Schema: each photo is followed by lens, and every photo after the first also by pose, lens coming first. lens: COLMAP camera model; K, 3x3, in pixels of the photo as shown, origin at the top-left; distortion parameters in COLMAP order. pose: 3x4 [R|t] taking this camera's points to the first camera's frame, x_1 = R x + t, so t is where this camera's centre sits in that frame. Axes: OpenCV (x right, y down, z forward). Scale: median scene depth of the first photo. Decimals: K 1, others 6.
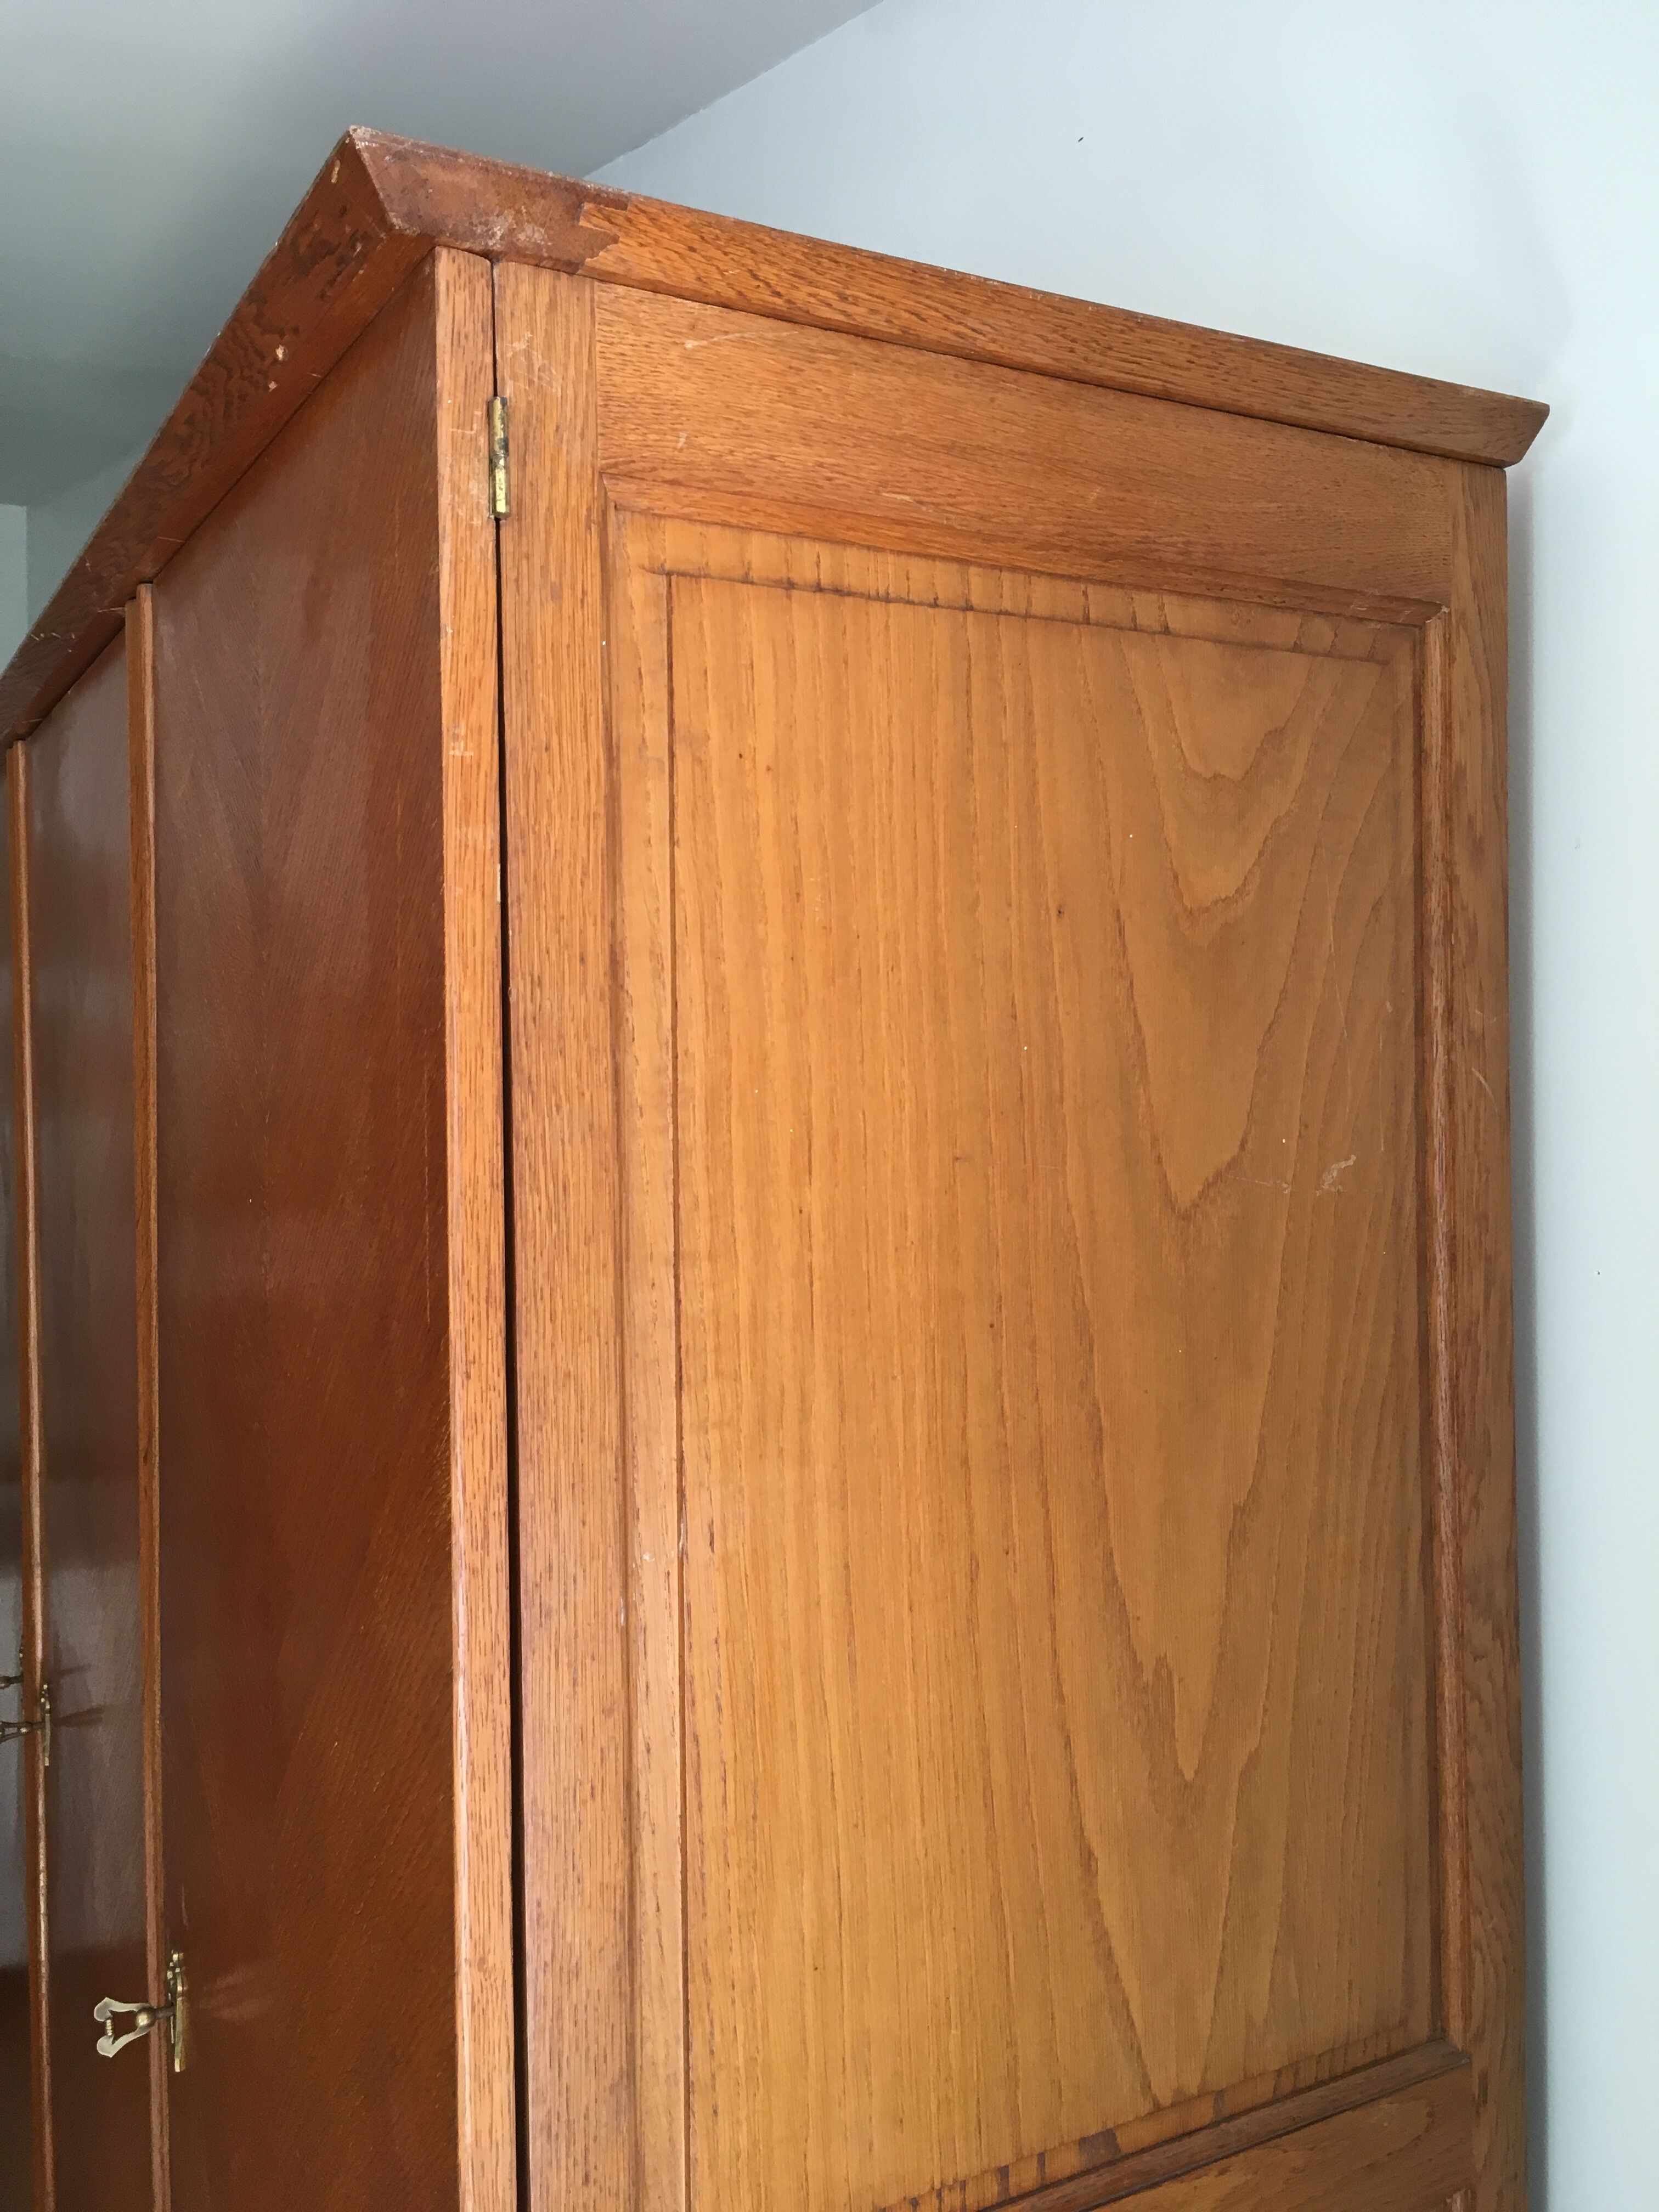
lens RADIAL K [[1866.5, 0, 797.9], [0, 1866.5, 1103.8], [0, 0, 1]] dist [0.083009, -0.107668]
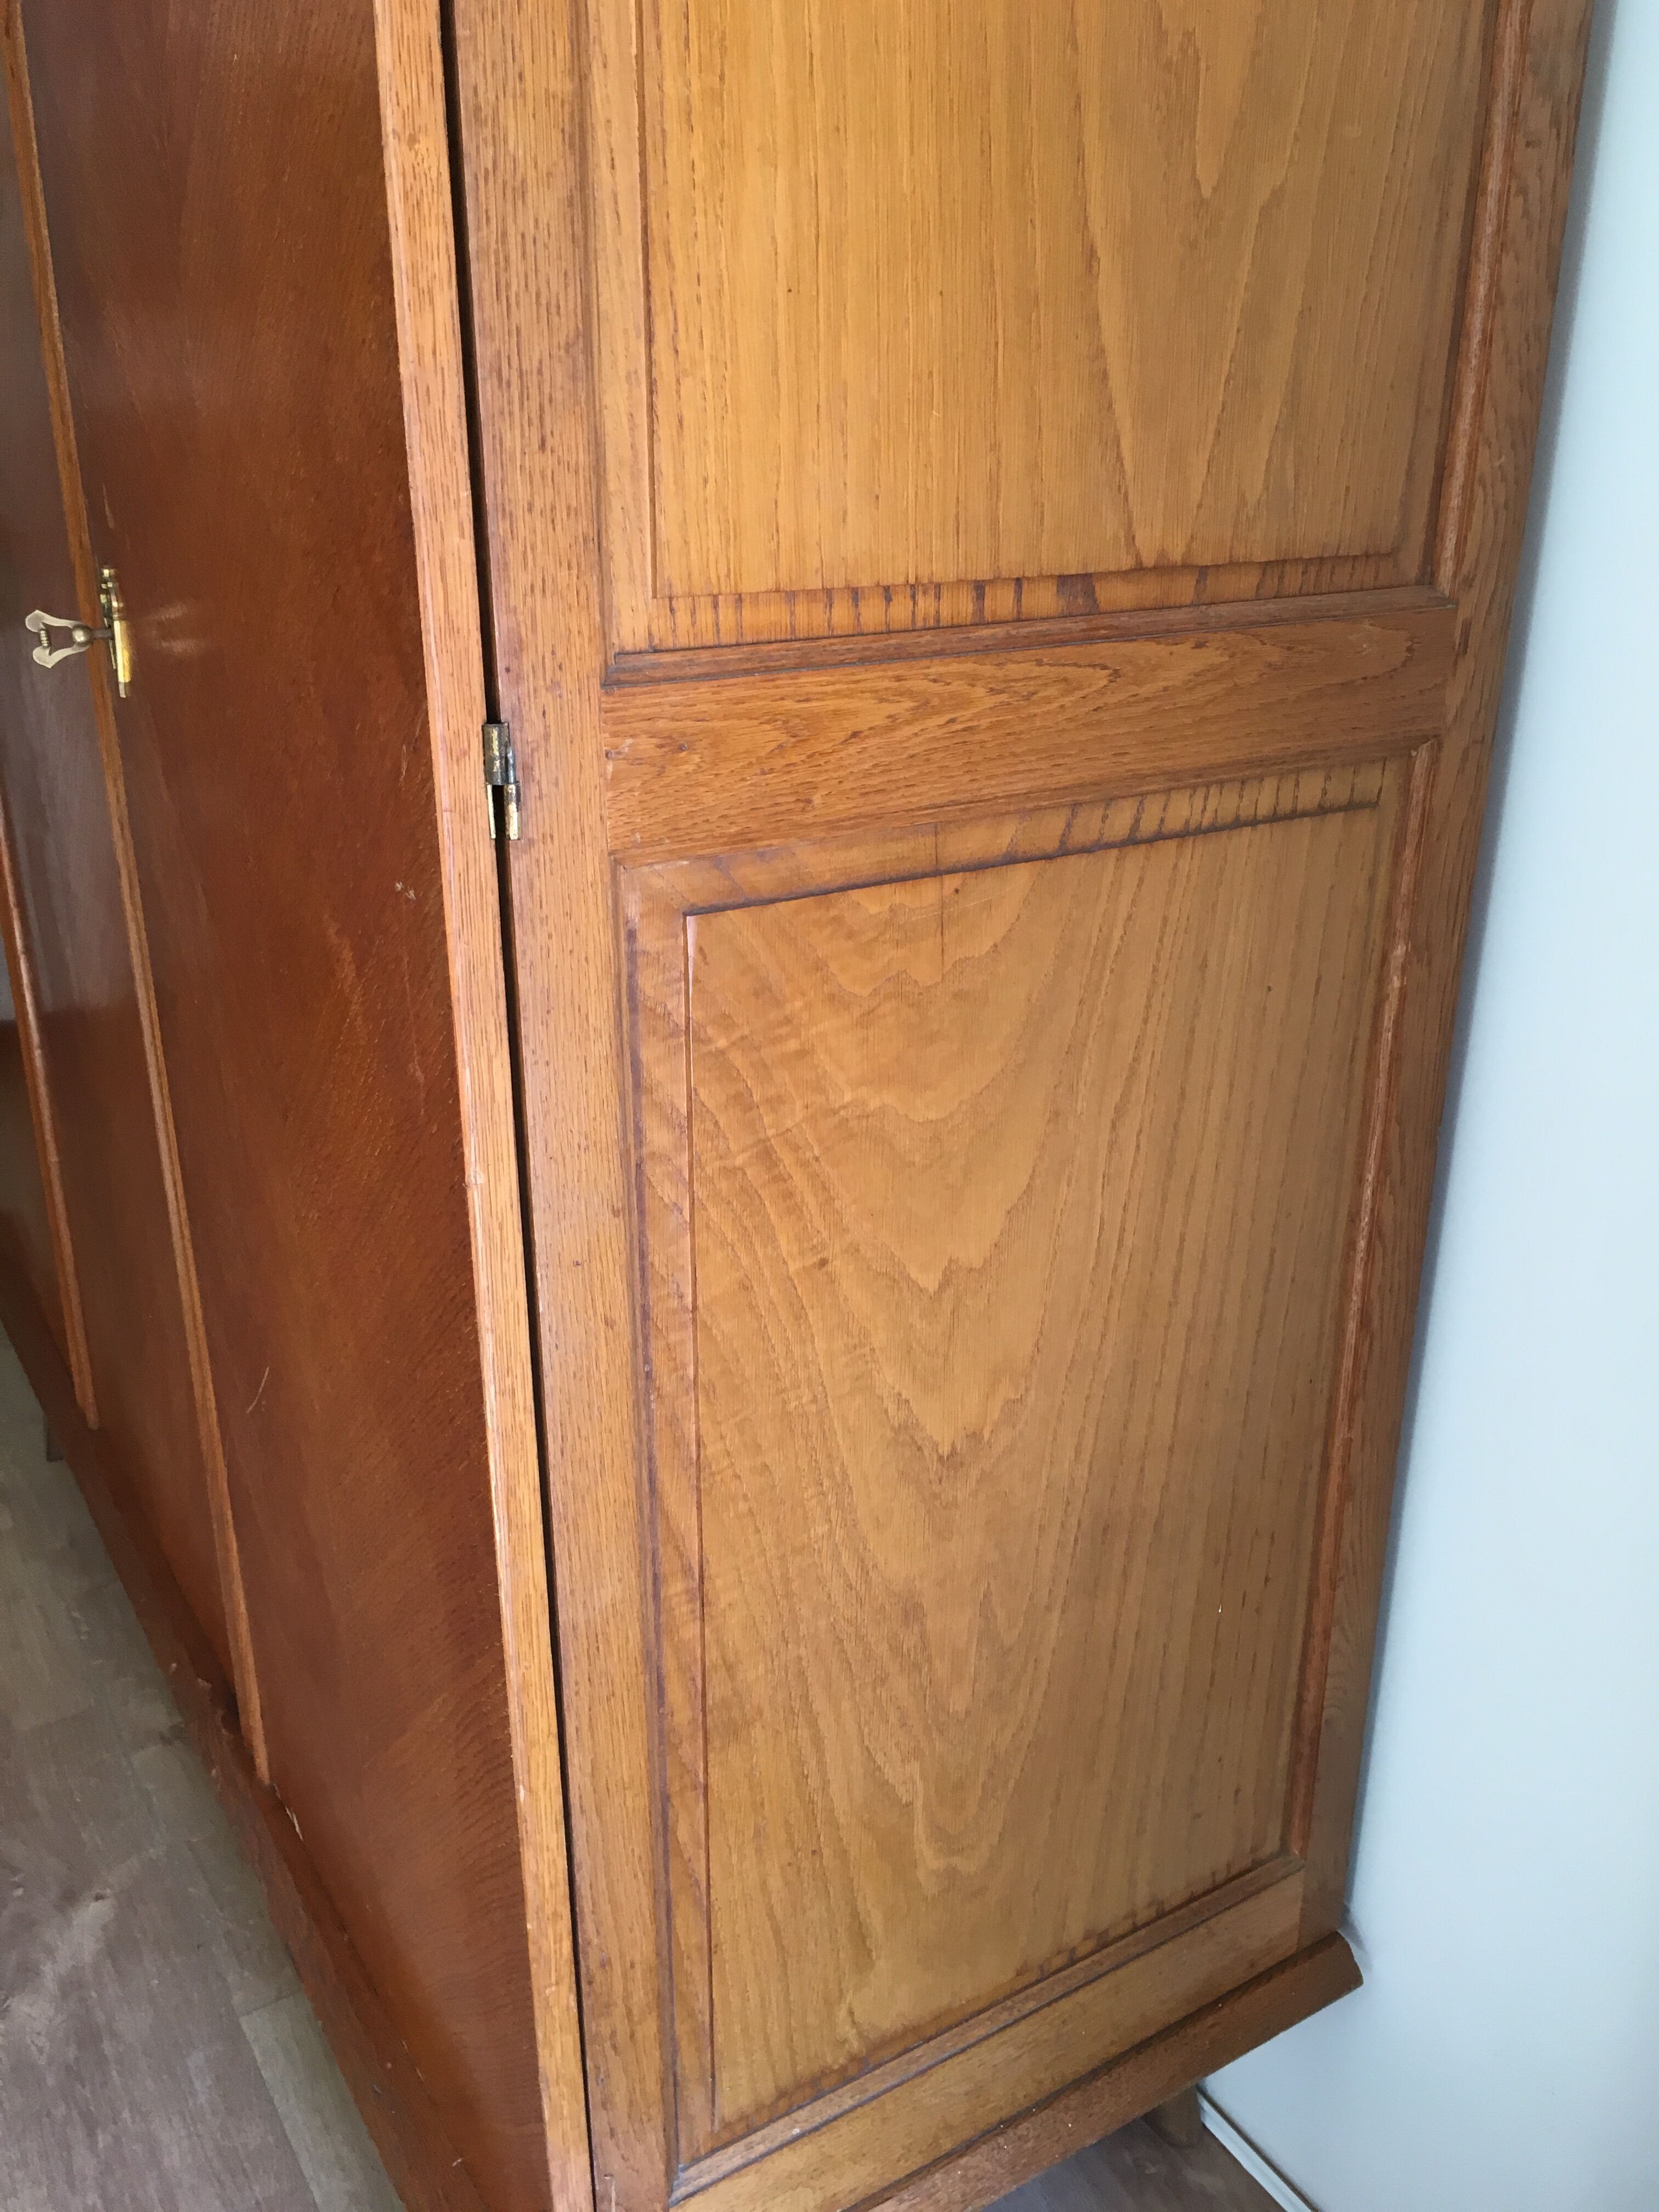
lens RADIAL K [[1866.5, 0, 797.9], [0, 1866.5, 1103.8], [0, 0, 1]] dist [0.083009, -0.107668]
pose [[0.999609, 0.004530, 0.027599, -0.010123], [-0.013936, 0.936250, 0.351057, 0.523191], [-0.024250, -0.351305, 0.935947, 0.017159]]
